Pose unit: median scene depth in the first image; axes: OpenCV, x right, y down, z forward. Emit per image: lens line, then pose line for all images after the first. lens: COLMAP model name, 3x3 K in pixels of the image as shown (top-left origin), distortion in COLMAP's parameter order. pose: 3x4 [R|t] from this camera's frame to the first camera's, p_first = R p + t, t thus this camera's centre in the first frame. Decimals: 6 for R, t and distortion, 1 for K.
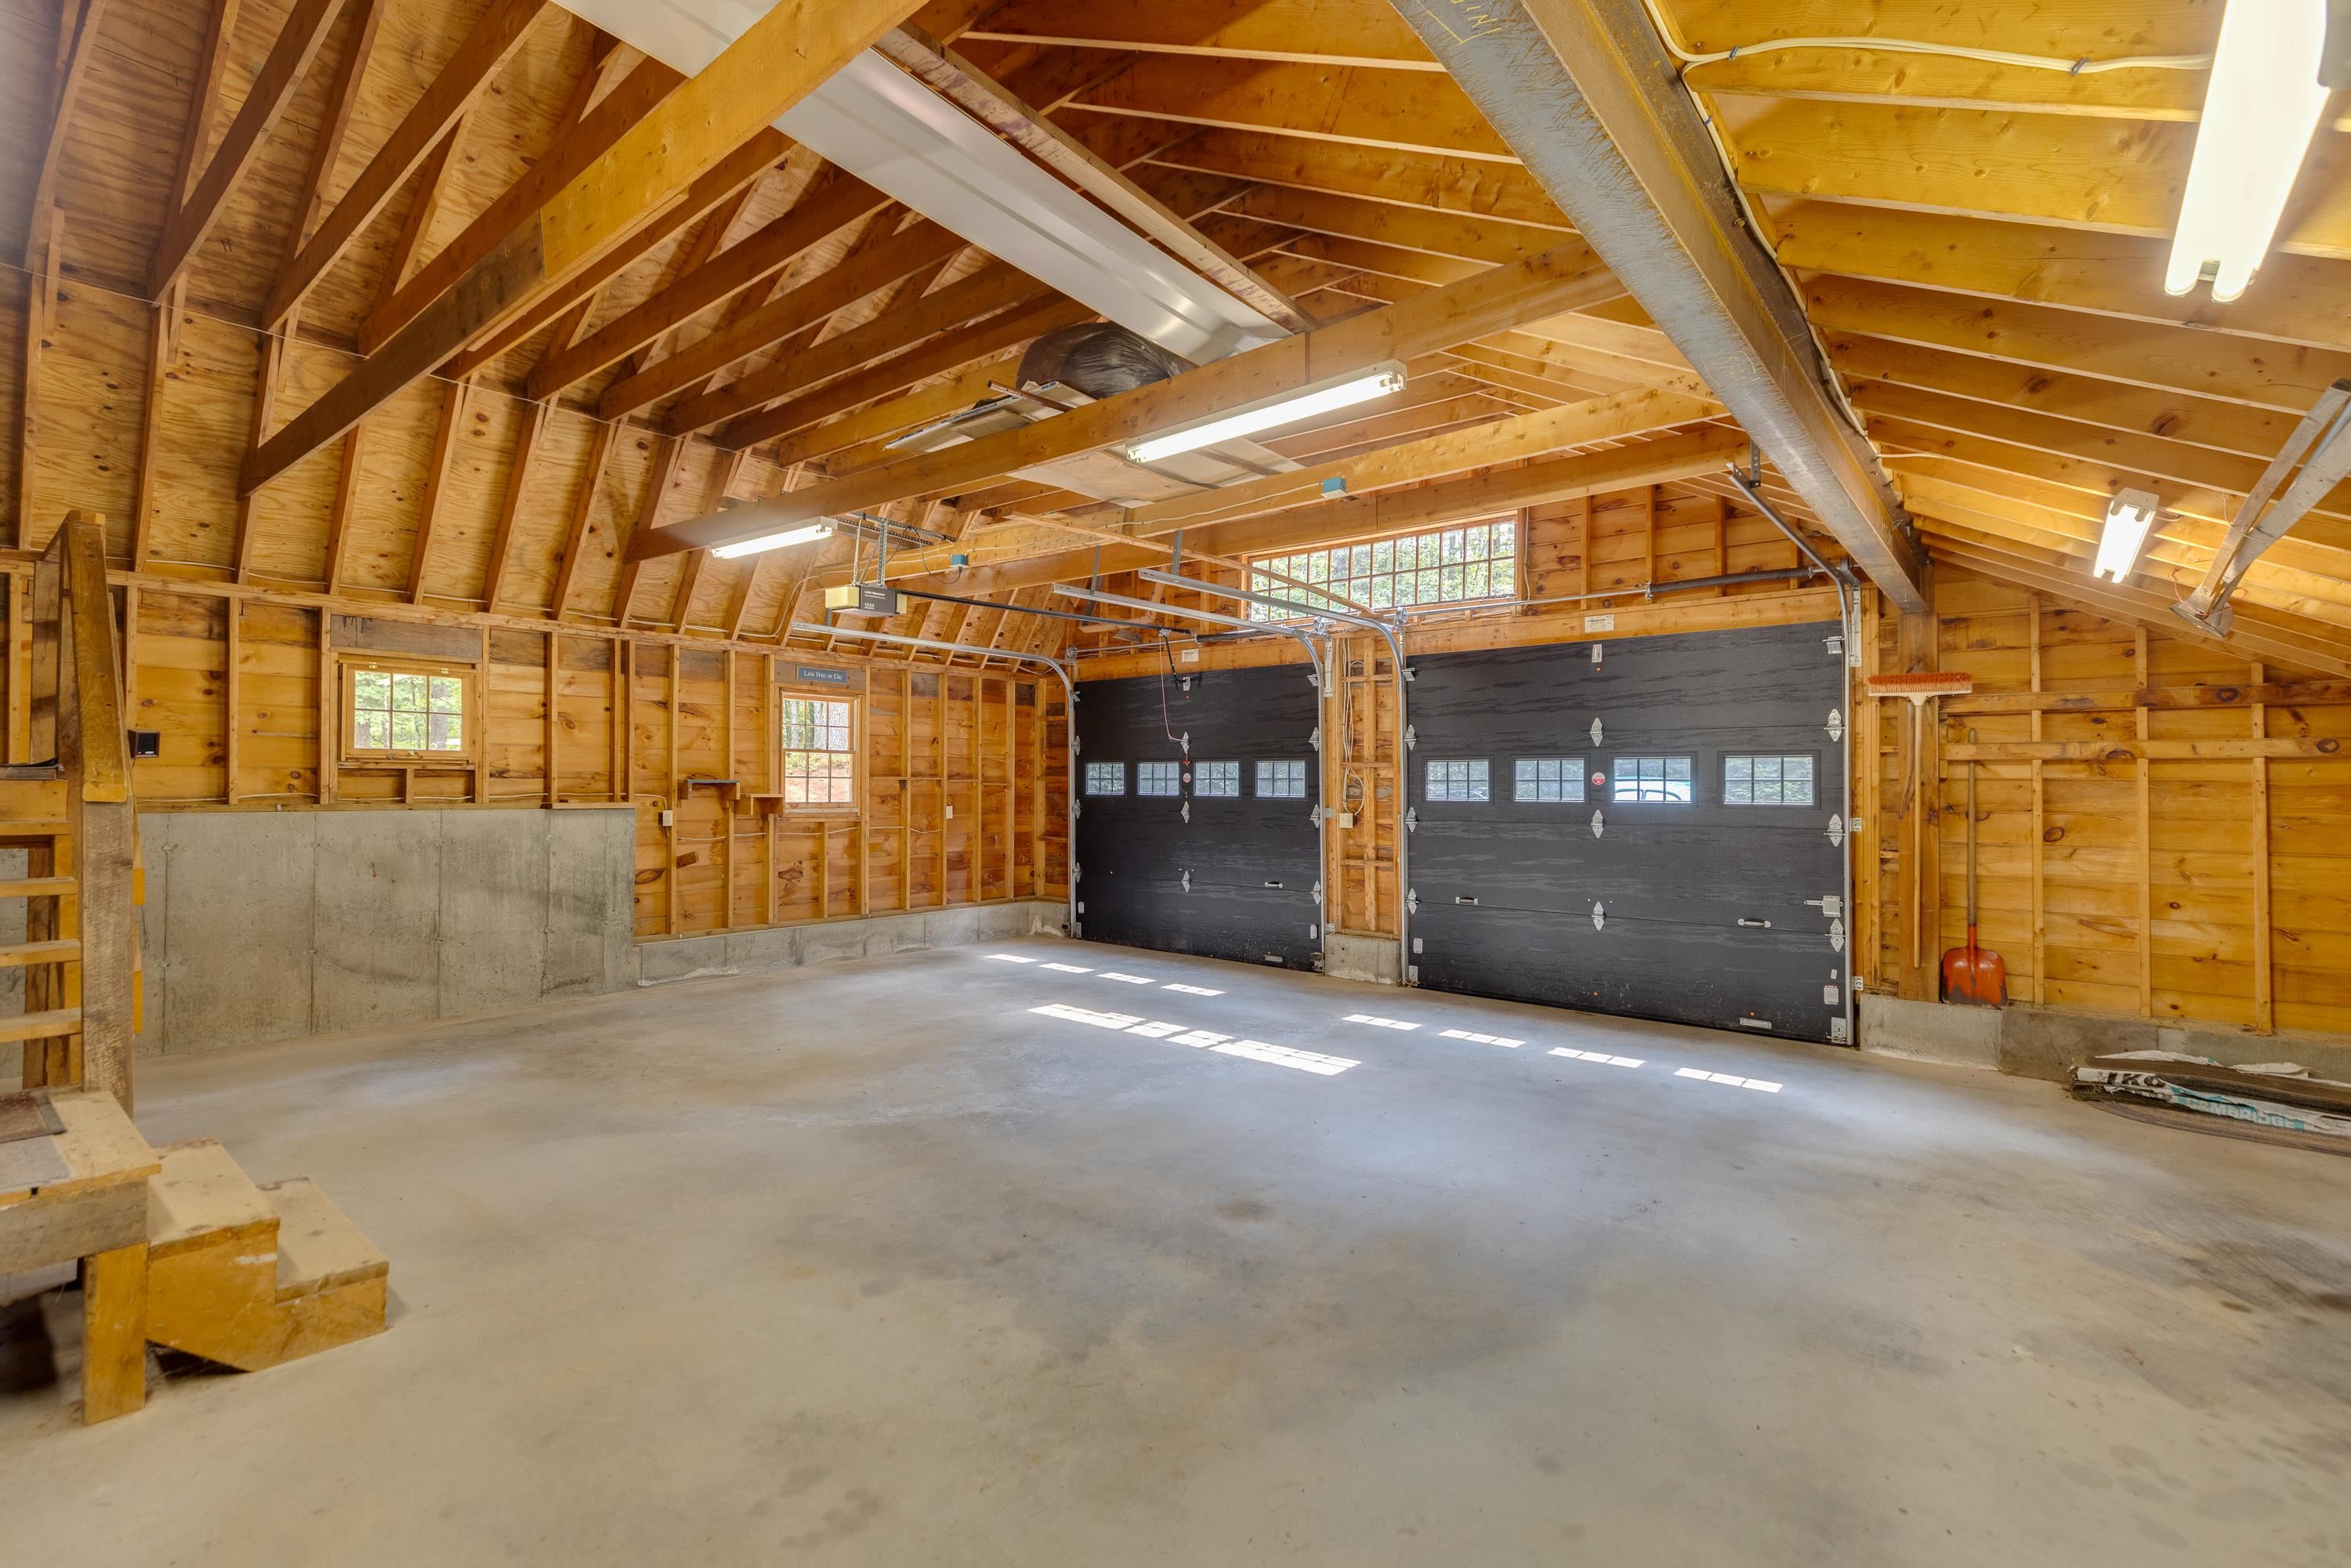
lens RADIAL K [[1058.6, 0, 1175.5], [0, 1058.6, 784.0], [0, 0, 1]] dist [0.009667, -0.000833]
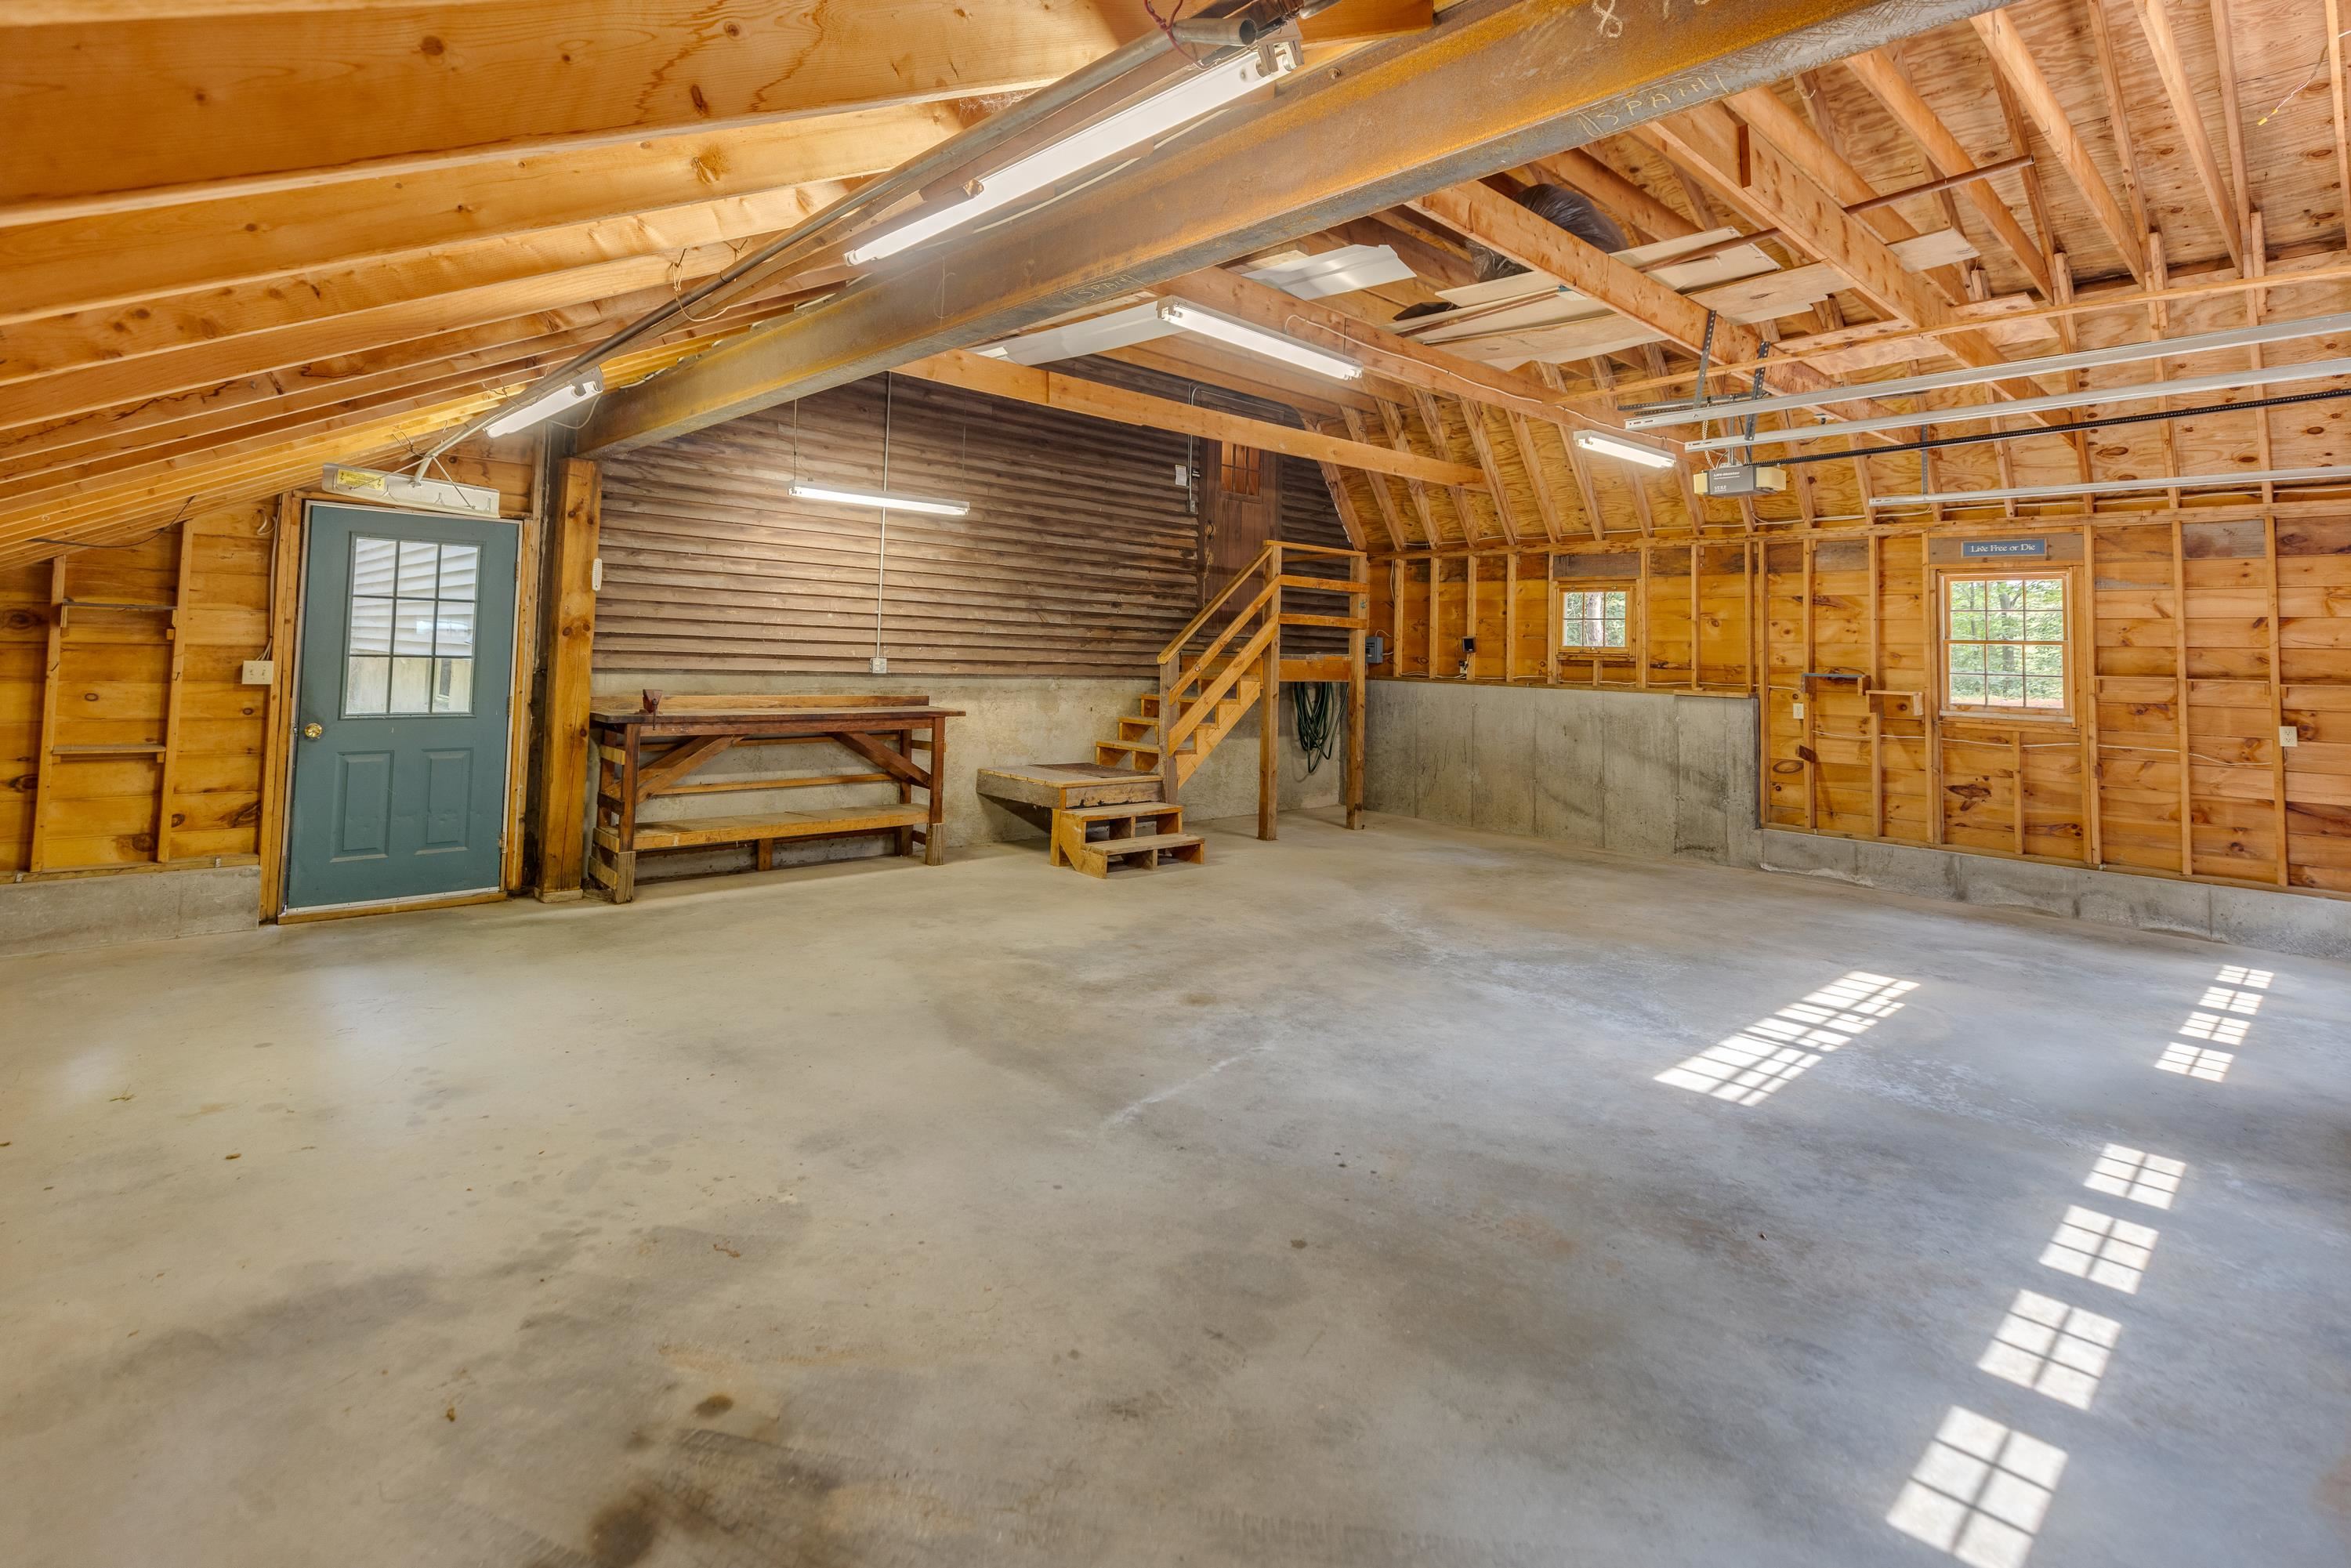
lens RADIAL K [[1124.5, 0, 1174.6], [0, 1124.5, 664.8], [0, 0, 1]] dist [0.013475, -0.000157]
pose [[-0.123837, -0.002711, -0.992299, 0.800594], [-0.032478, 0.999472, 0.001323, 0.007092], [0.991771, 0.032392, -0.123859, 0.654928]]
